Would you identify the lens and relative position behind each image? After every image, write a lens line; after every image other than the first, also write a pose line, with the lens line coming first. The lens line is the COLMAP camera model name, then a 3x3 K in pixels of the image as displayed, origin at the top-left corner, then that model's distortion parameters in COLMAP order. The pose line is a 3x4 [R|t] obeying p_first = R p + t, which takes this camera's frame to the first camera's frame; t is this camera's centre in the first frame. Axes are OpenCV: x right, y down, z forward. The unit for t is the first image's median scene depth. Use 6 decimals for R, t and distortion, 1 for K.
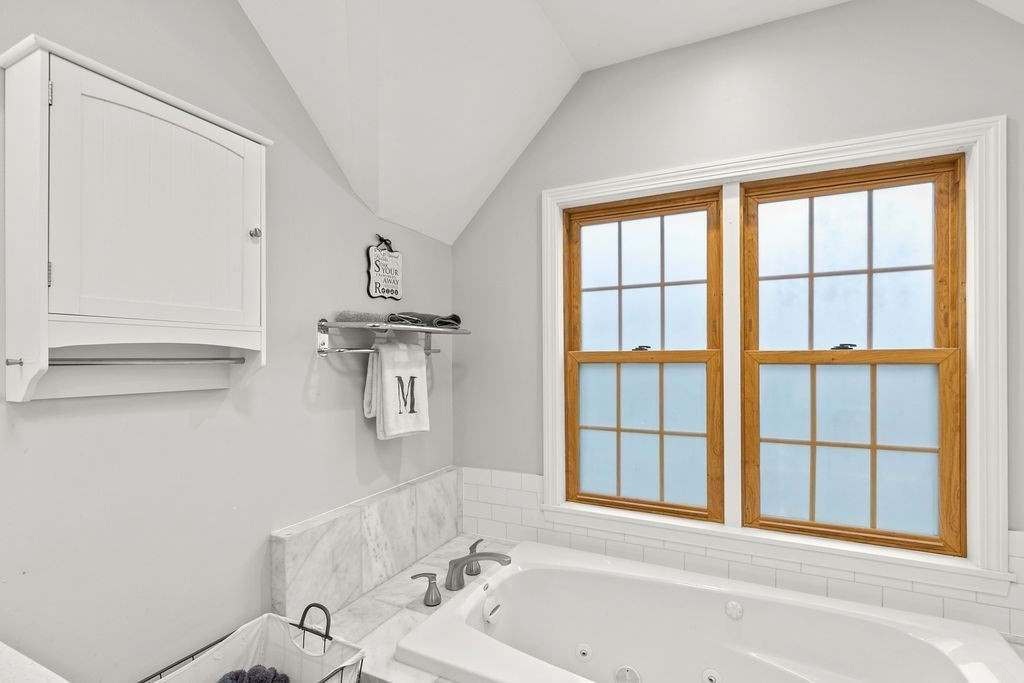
lens RADIAL K [[481.6, 0, 513.5], [0, 481.6, 356.3], [0, 0, 1]] dist [-0.001487, -0.000190]
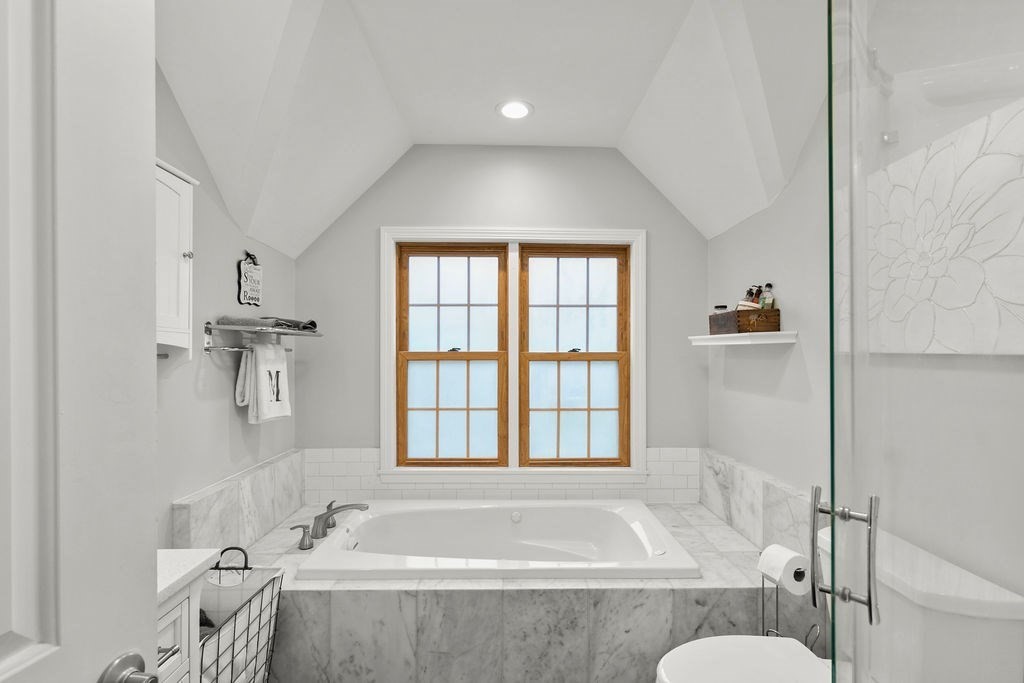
lens RADIAL K [[481.6, 0, 513.5], [0, 481.6, 356.3], [0, 0, 1]] dist [-0.001487, -0.000190]
pose [[0.887371, 0.005119, 0.461027, -0.249648], [-0.004338, 0.999987, -0.002753, 0.006189], [-0.461035, 0.000443, 0.887382, -0.353486]]
